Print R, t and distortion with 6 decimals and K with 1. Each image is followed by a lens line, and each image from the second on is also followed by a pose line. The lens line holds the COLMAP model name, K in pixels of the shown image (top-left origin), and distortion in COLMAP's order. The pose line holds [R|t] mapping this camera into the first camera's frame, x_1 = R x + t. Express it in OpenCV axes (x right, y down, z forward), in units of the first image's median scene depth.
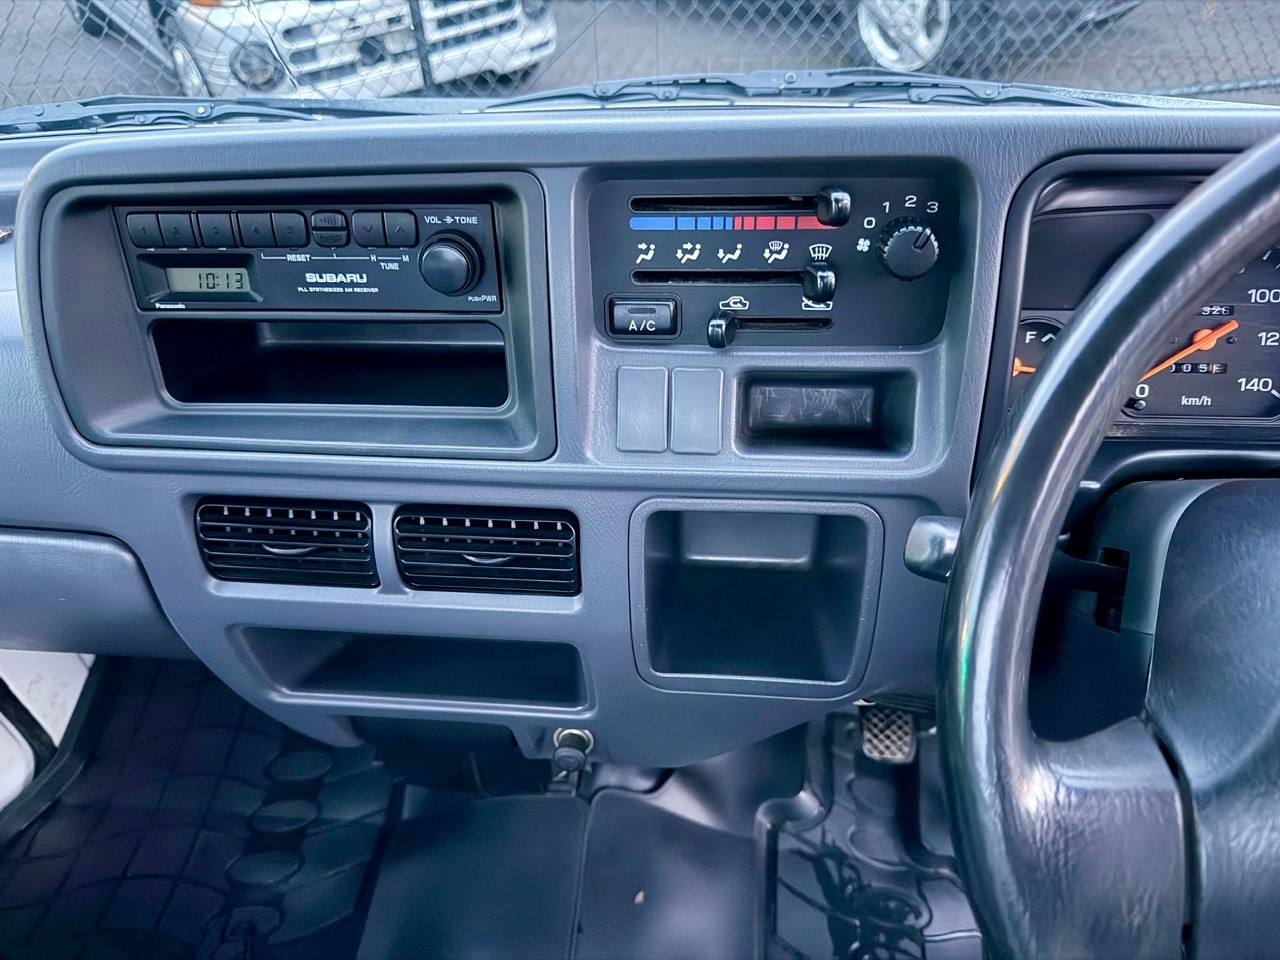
lens RADIAL K [[909.0, 0, 644.2], [0, 909.0, 470.7], [0, 0, 1]] dist [0.066729, -0.136684]
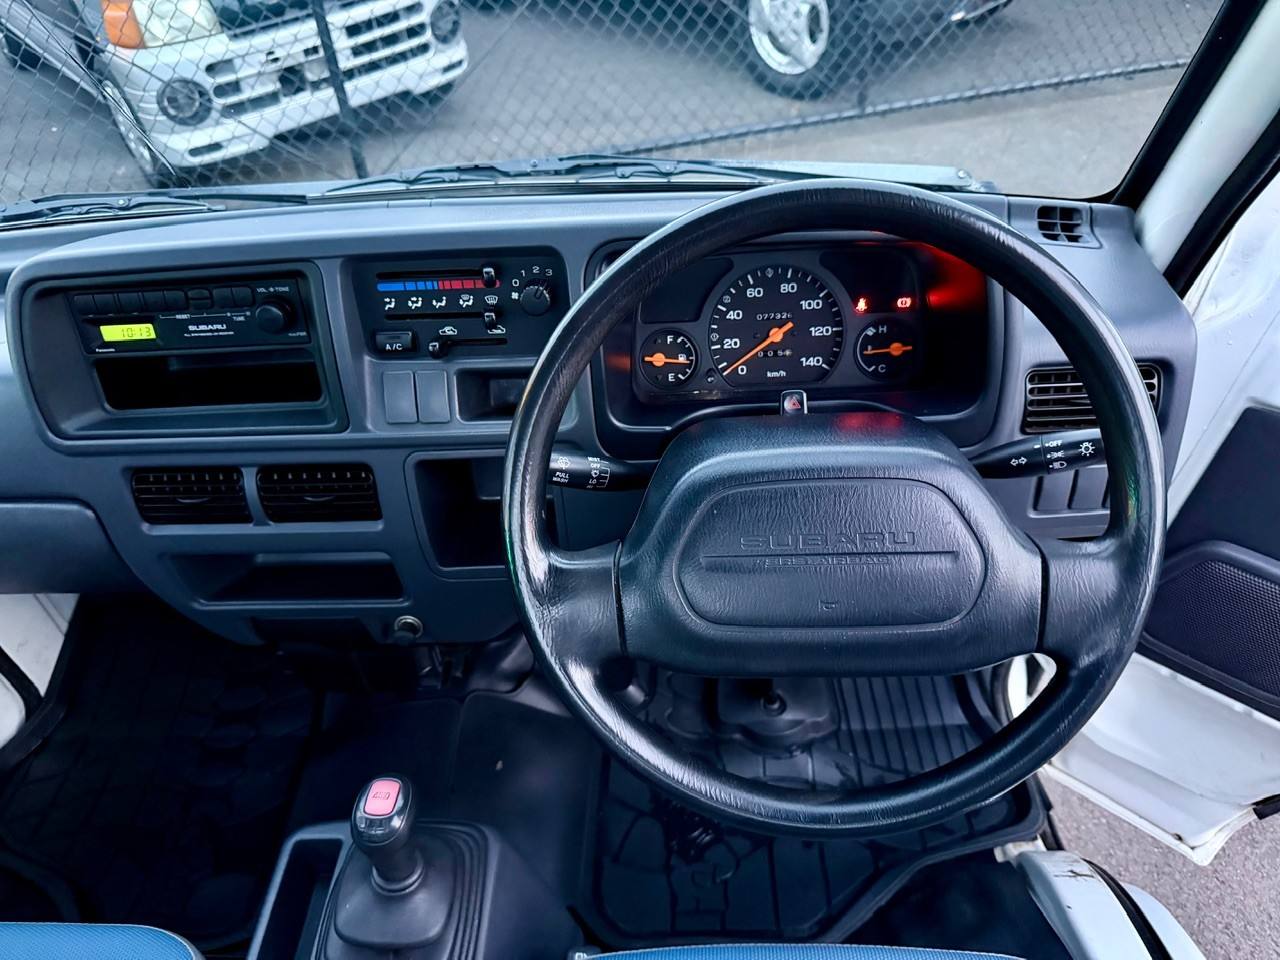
lens RADIAL K [[898.8, 0, 640.0], [0, 898.8, 480.0], [0, 0, 1]] dist [0.021582, -0.064030]
pose [[0.997652, -0.057341, 0.037443, 0.303171], [0.056491, 0.998130, 0.023365, 0.056181], [-0.038713, -0.021195, 0.999026, -0.539152]]
